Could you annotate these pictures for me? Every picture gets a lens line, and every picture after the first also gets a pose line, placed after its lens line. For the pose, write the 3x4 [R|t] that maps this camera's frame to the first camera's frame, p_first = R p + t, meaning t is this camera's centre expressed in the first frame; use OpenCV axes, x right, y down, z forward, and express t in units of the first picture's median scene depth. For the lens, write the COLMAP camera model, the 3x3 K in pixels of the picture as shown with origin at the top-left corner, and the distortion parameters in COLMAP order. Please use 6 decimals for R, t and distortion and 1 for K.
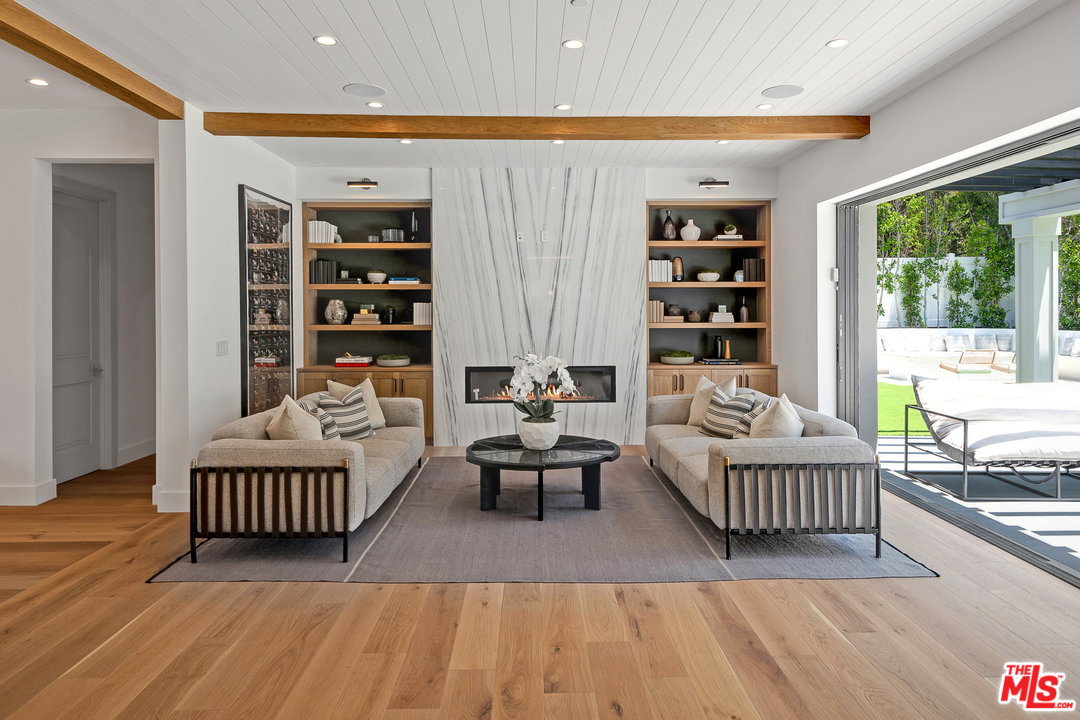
lens RADIAL K [[669.8, 0, 550.1], [0, 669.8, 322.5], [0, 0, 1]] dist [0.023820, -0.020444]
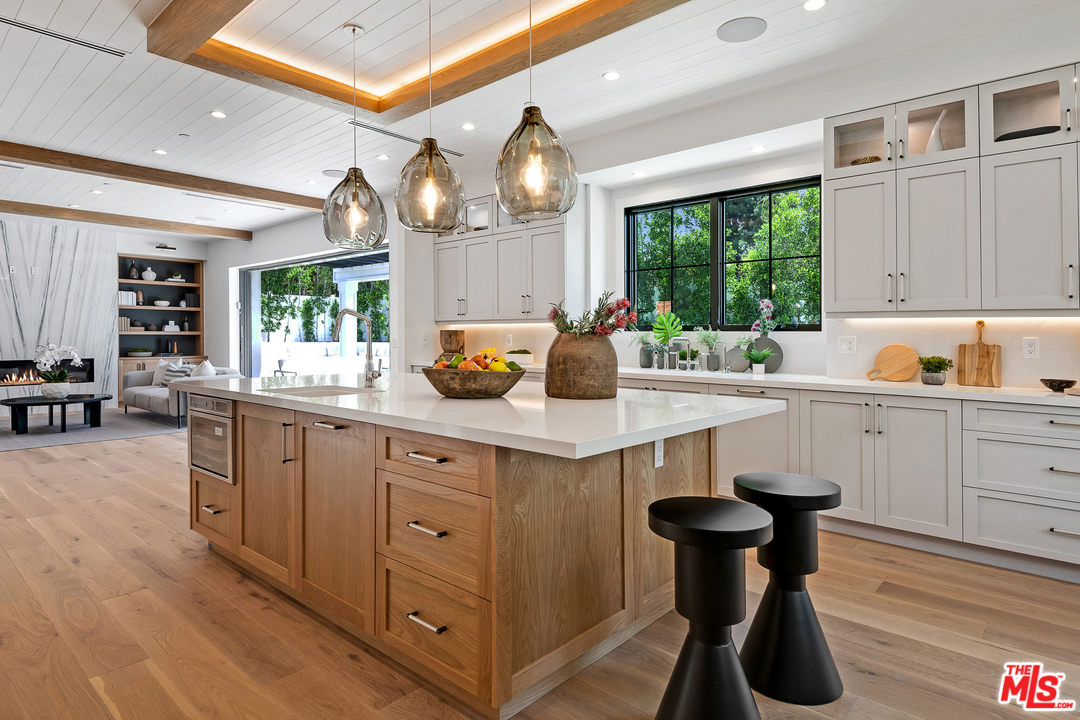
lens RADIAL K [[600.9, 0, 530.8], [0, 600.9, 331.9], [0, 0, 1]] dist [0.009792, -0.001543]
pose [[0.694037, 0.009302, 0.719880, -0.197504], [0.008823, 0.999732, -0.021424, 0.040683], [-0.719886, 0.021220, 0.693768, -0.663855]]
